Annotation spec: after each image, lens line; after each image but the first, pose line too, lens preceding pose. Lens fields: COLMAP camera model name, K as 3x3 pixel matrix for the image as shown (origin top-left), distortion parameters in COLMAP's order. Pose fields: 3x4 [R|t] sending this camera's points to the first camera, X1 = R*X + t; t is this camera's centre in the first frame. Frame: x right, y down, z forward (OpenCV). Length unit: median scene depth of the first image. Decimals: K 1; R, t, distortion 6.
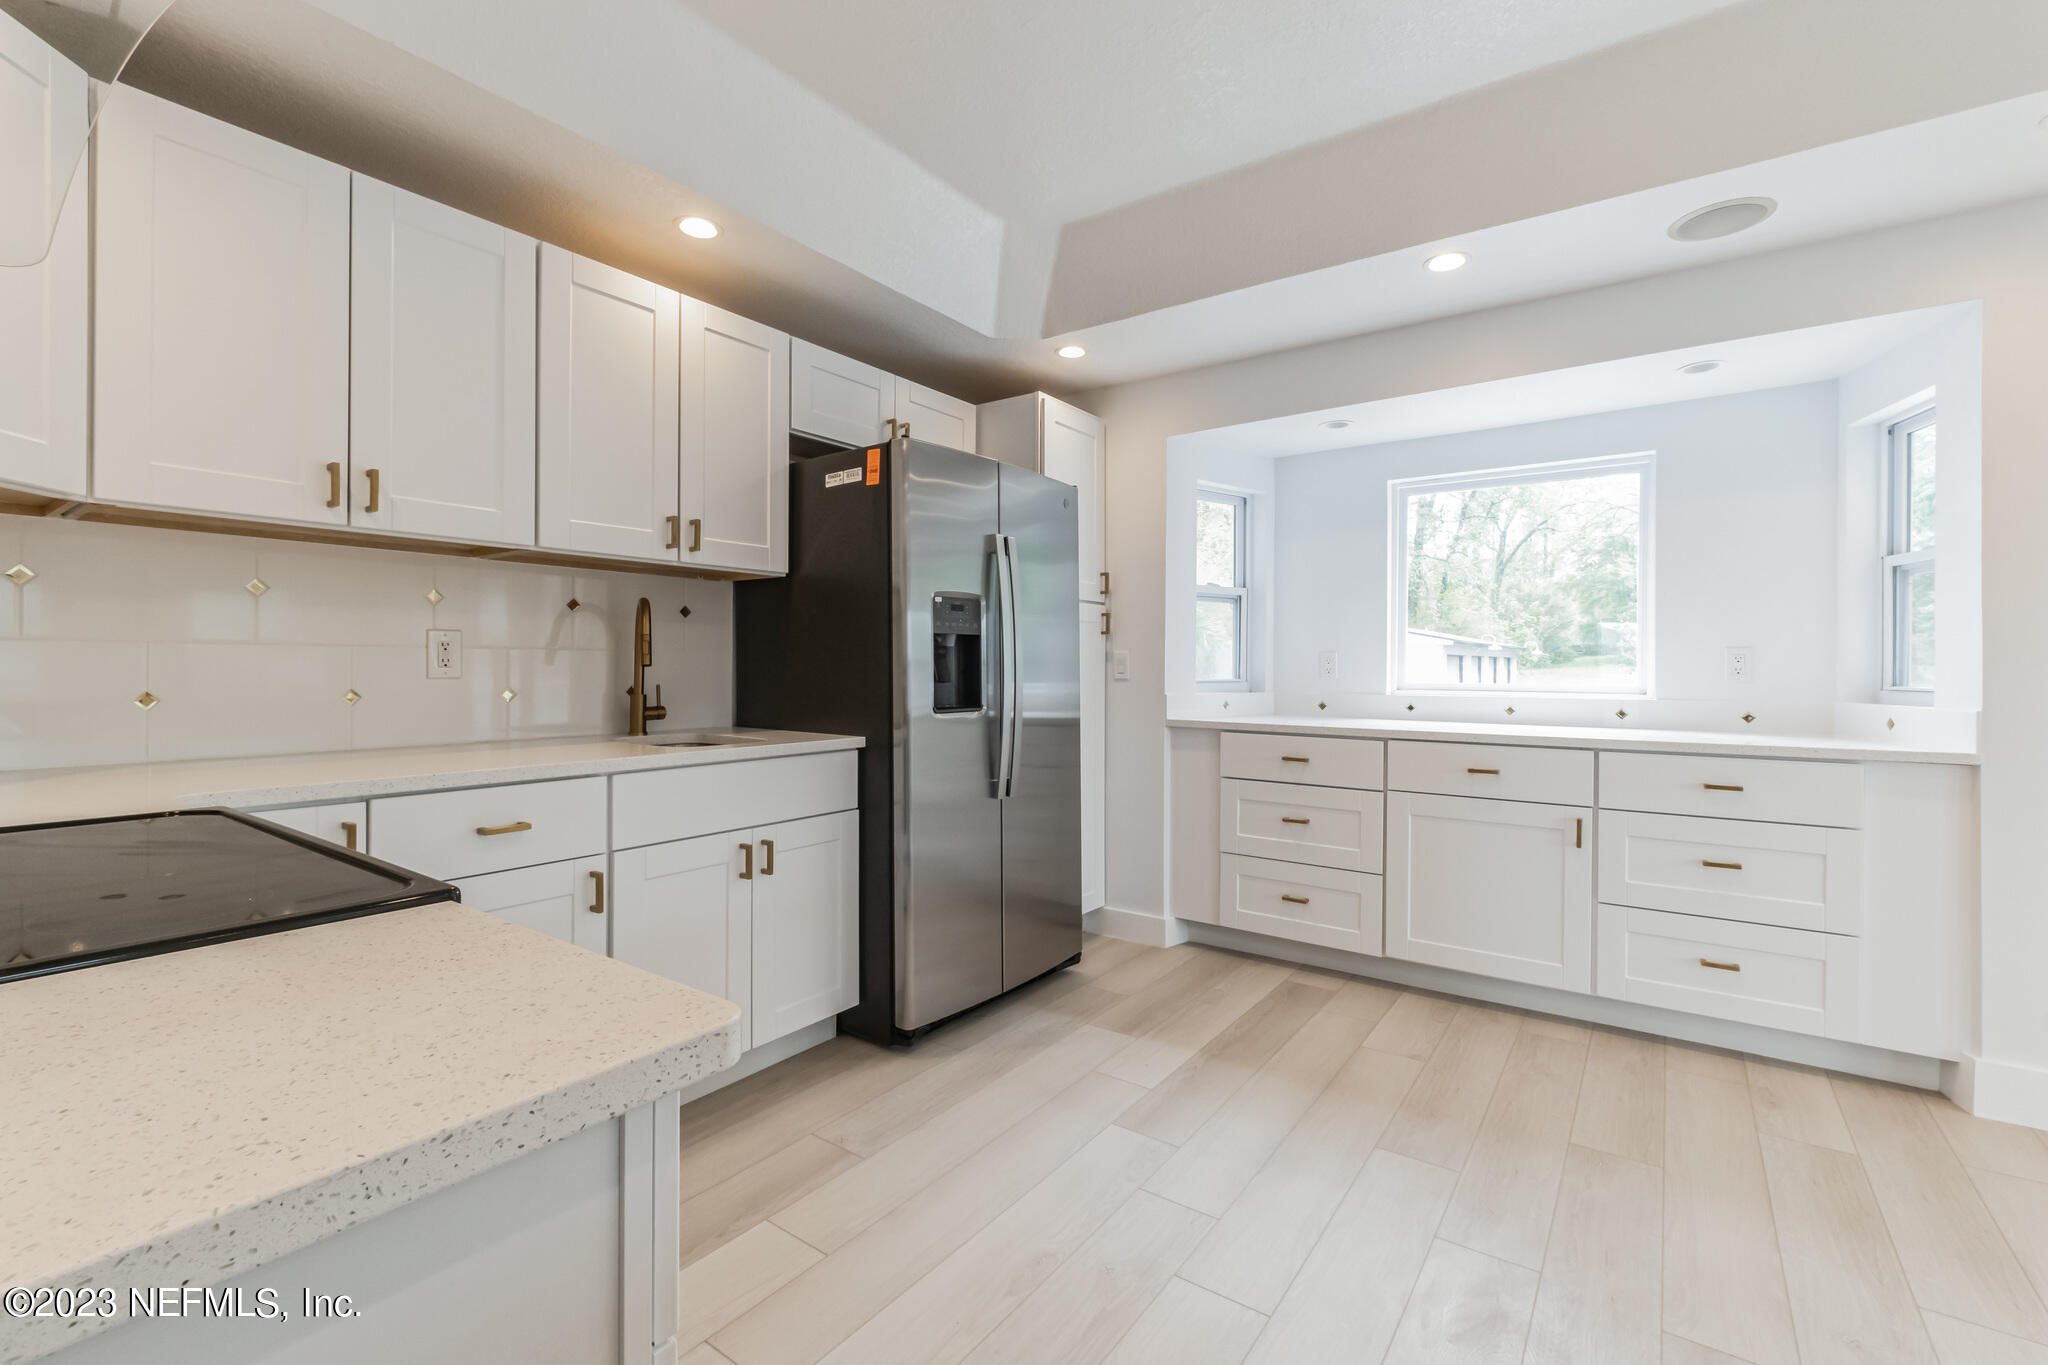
lens RADIAL K [[906.4, 0, 1016.2], [0, 906.4, 666.8], [0, 0, 1]] dist [-0.003704, -0.001088]
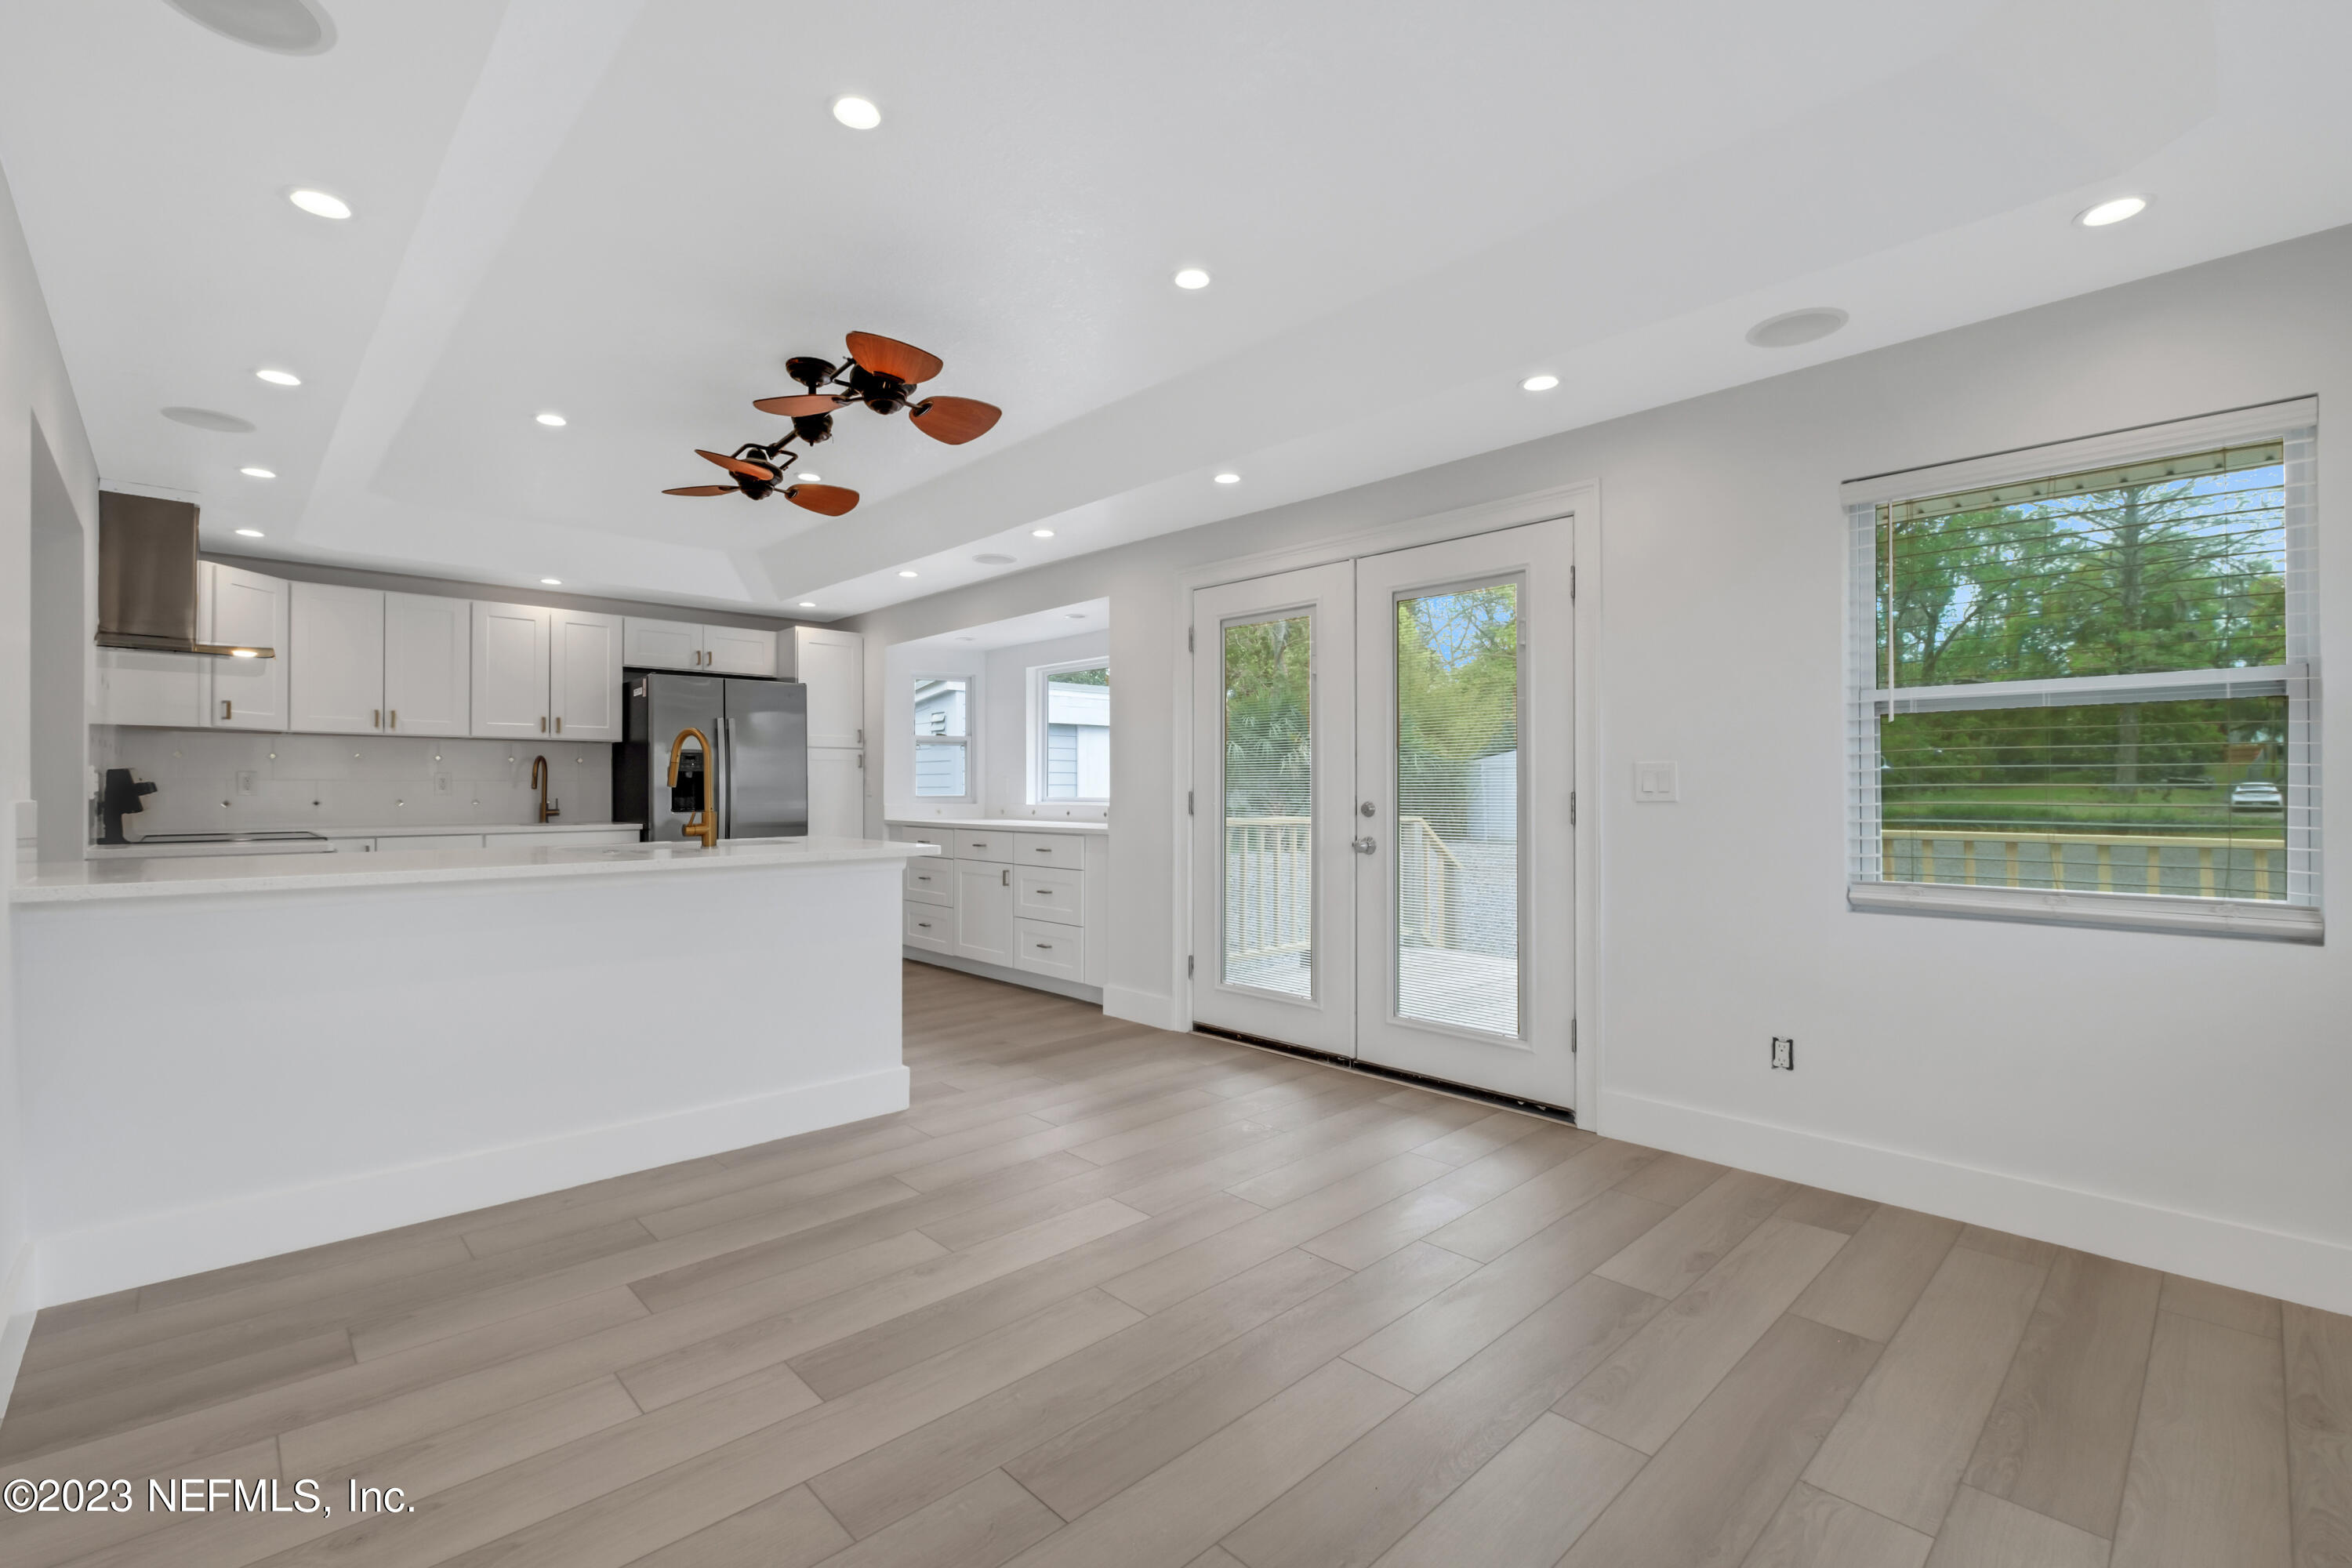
lens RADIAL K [[1045.4, 0, 1173.5], [0, 1045.4, 781.2], [0, 0, 1]] dist [-0.010878, -0.000815]
pose [[0.982921, -0.008429, -0.183836, 1.367565], [0.006746, 0.999929, -0.009779, 0.014088], [0.183905, 0.008372, 0.982908, -1.005829]]
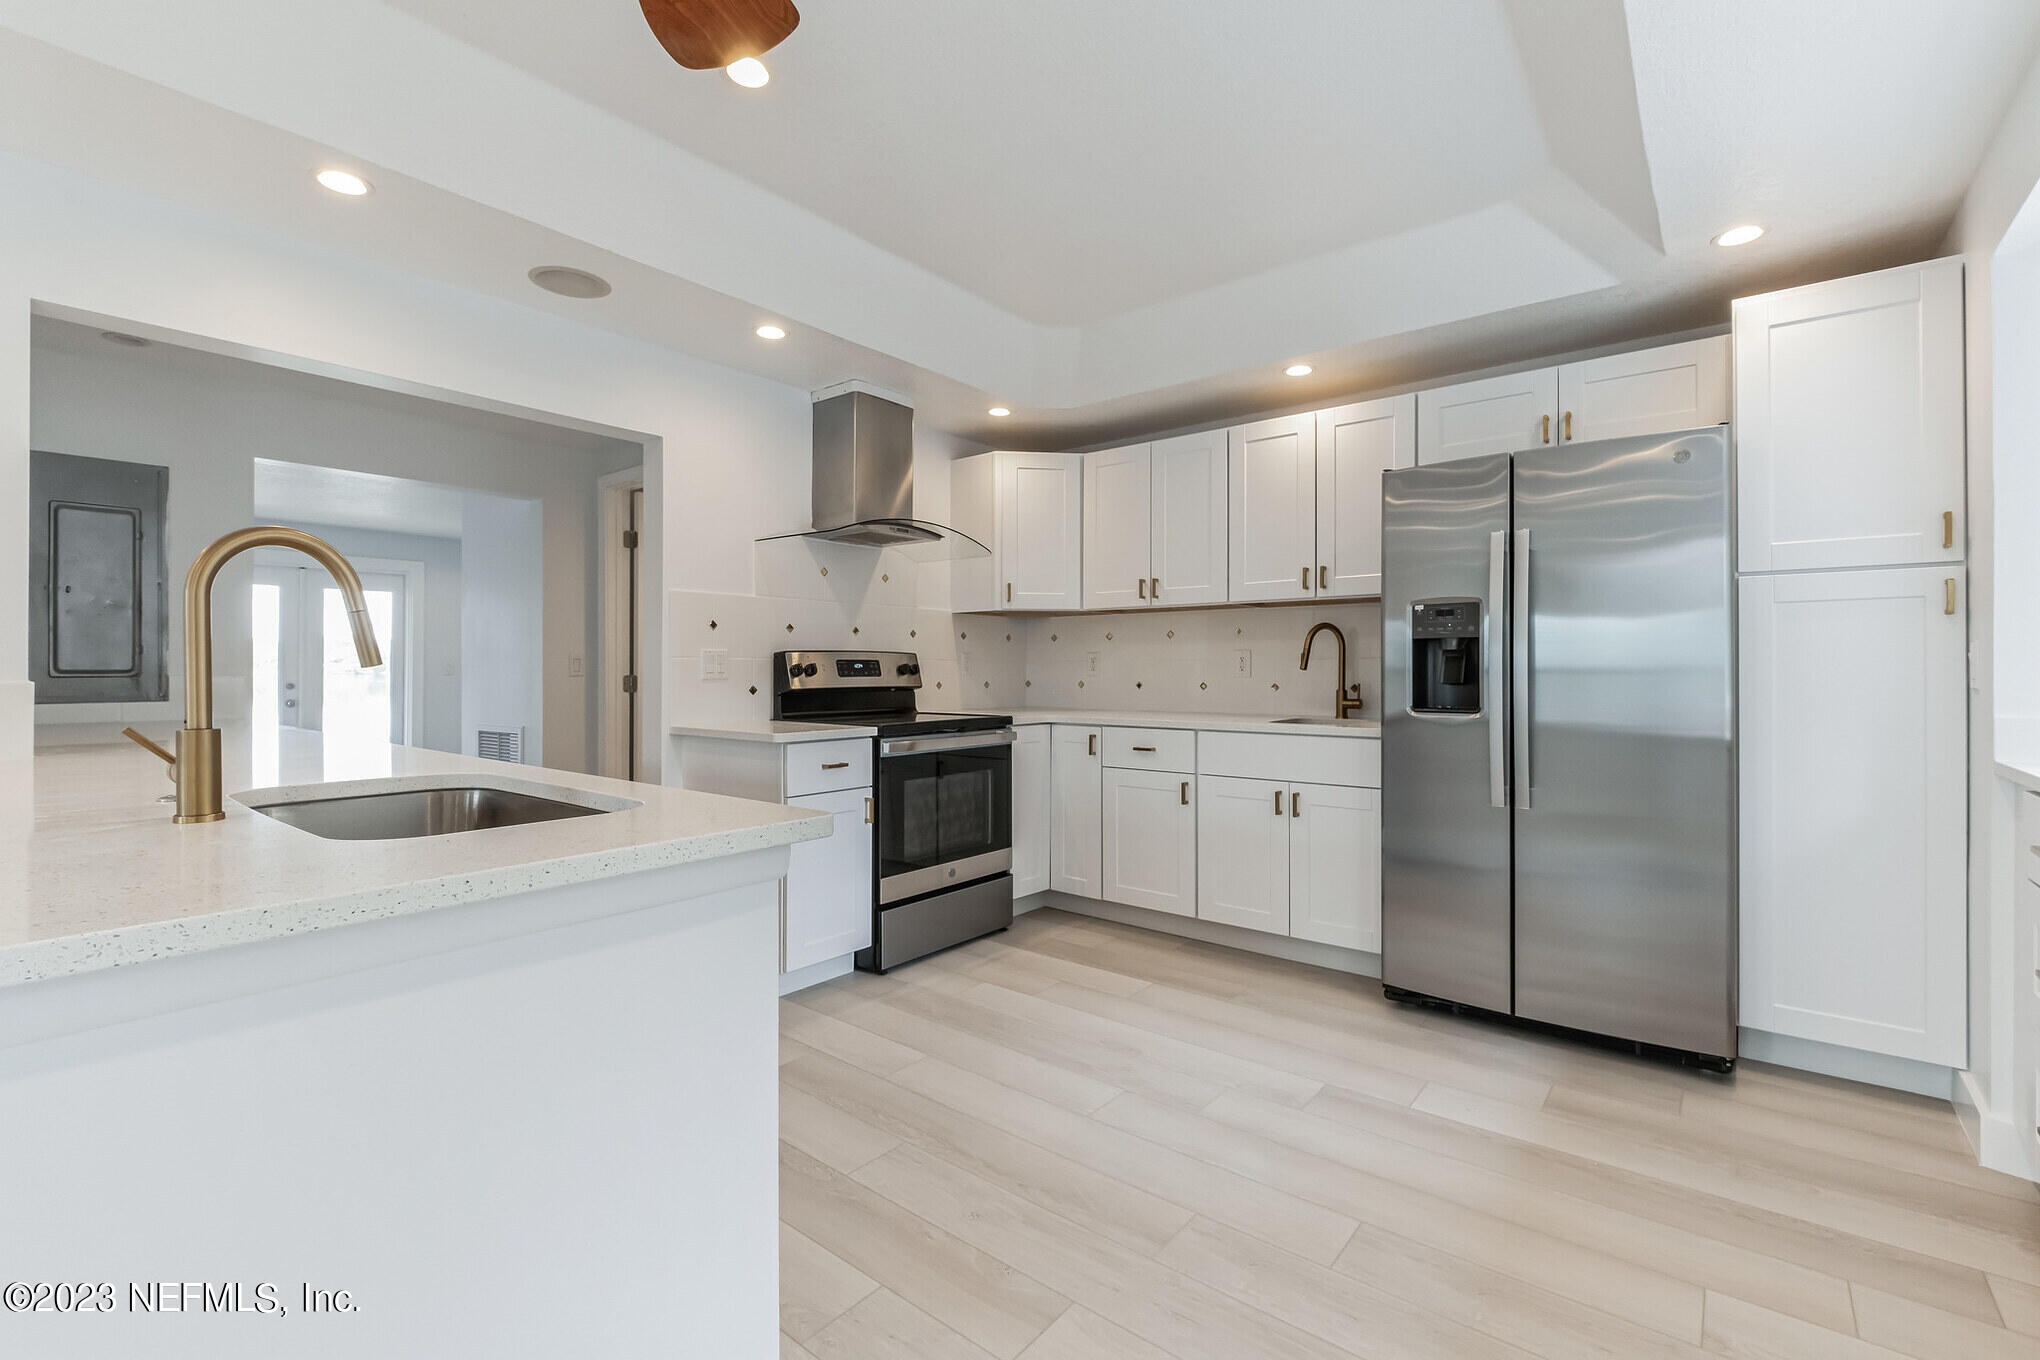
lens RADIAL K [[906.7, 0, 1008.0], [0, 906.7, 672.7], [0, 0, 1]] dist [-0.010878, -0.000815]
pose [[-0.083649, -0.004332, -0.996486, 1.026888], [-0.004772, 0.999981, -0.003946, 0.010613], [0.996484, 0.004425, -0.083668, 0.588731]]
